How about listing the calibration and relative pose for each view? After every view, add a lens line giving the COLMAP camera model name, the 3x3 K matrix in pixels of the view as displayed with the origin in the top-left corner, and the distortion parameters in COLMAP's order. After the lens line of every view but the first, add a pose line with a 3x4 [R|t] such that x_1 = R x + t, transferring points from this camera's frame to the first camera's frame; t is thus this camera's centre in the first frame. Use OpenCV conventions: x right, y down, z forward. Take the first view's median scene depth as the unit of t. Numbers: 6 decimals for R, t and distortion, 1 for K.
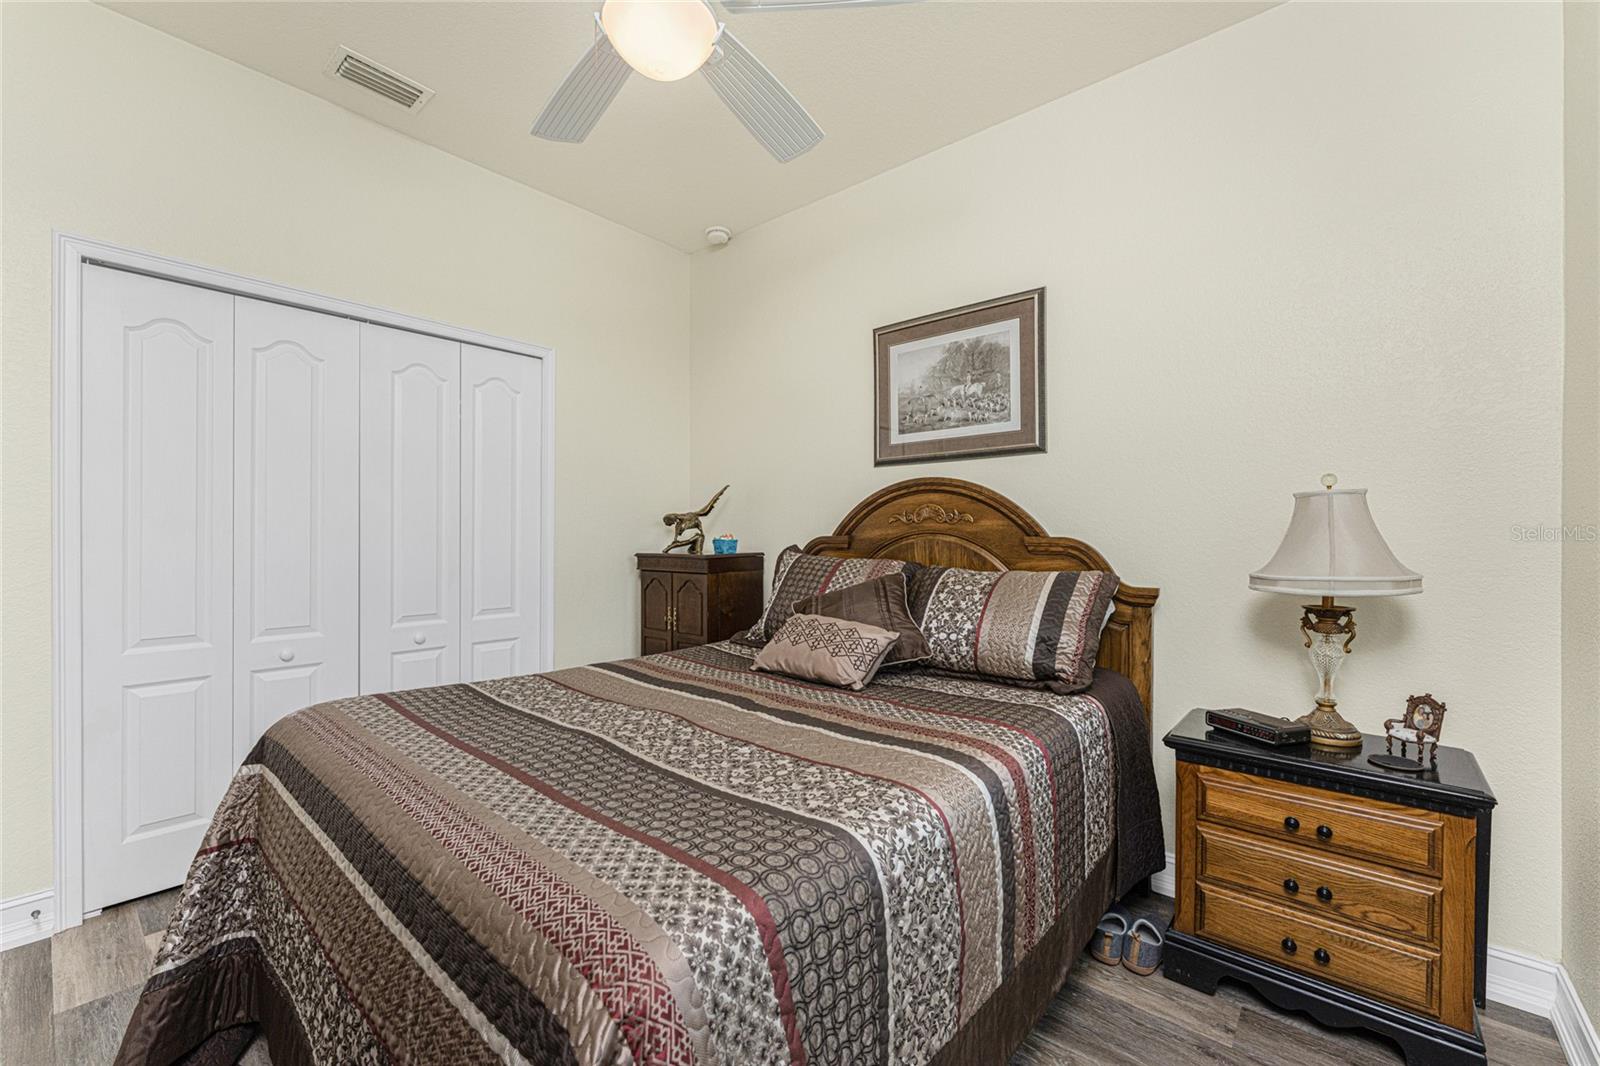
lens RADIAL K [[659.1, 0, 810.9], [0, 659.1, 531.4], [0, 0, 1]] dist [-0.003840, -0.000661]
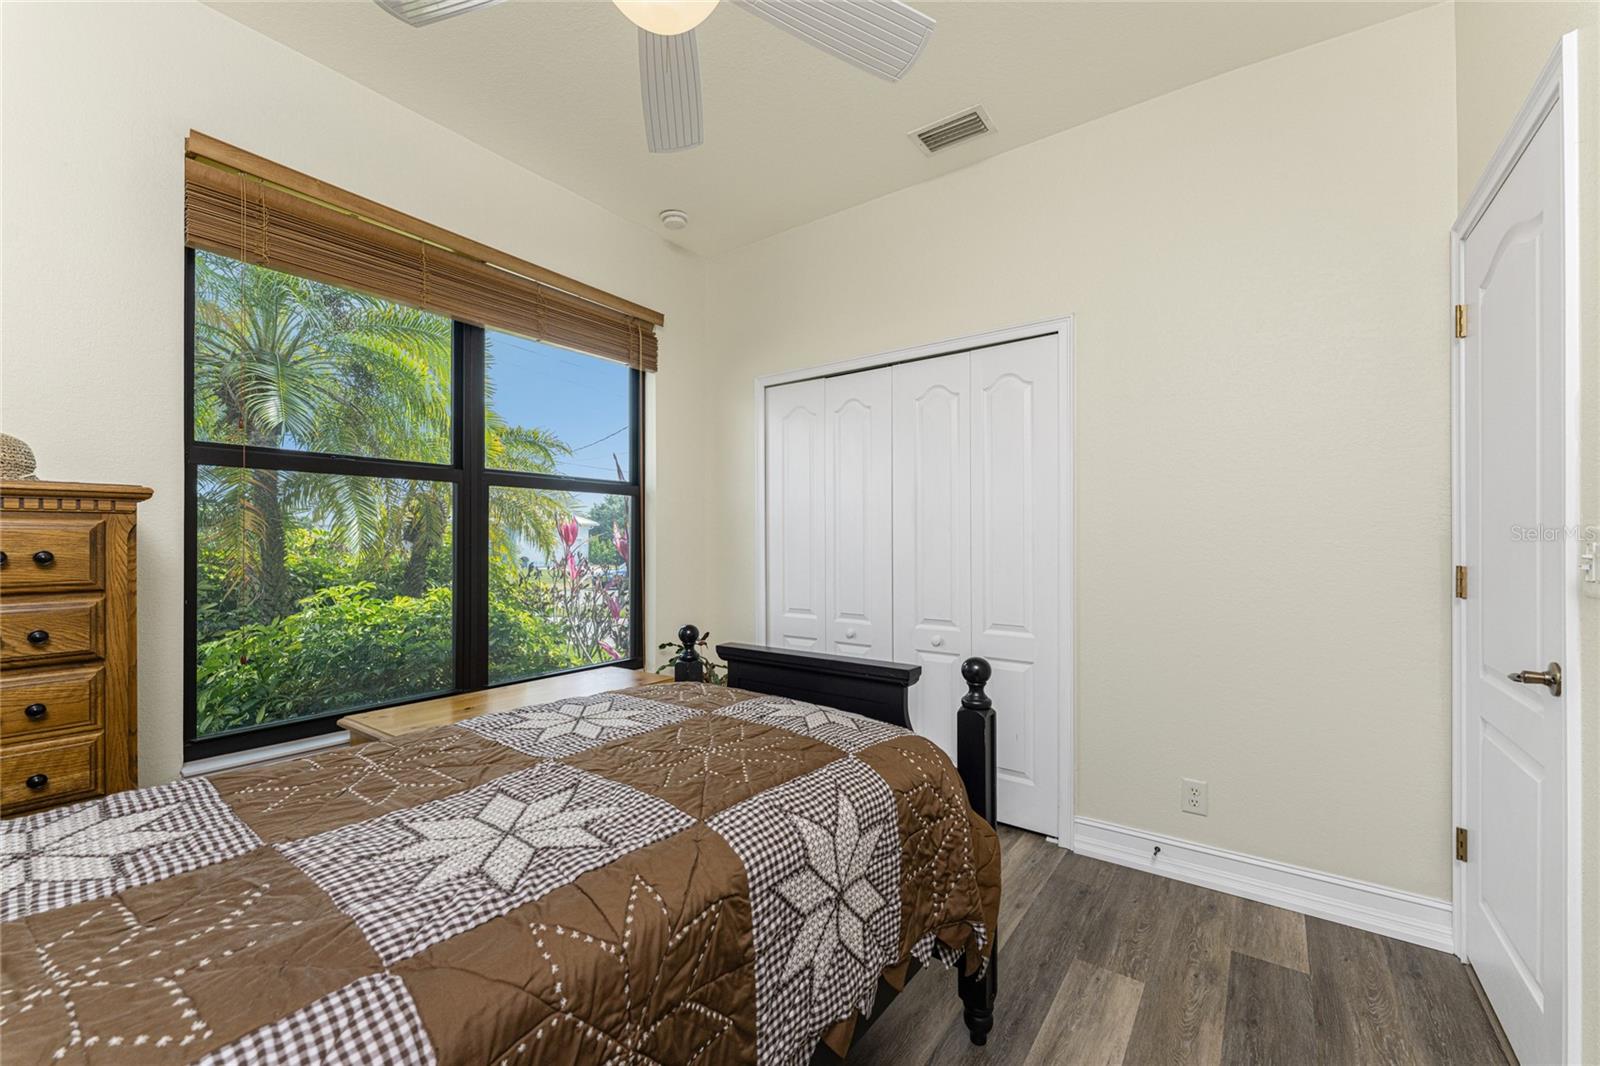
lens RADIAL K [[659.1, 0, 795.0], [0, 659.1, 542.7], [0, 0, 1]] dist [-0.003840, -0.000661]
pose [[0.051677, 0.005413, -0.998649, 0.221430], [0.015690, 0.999857, 0.006231, -0.004339], [0.998541, -0.015991, 0.051585, 0.339460]]
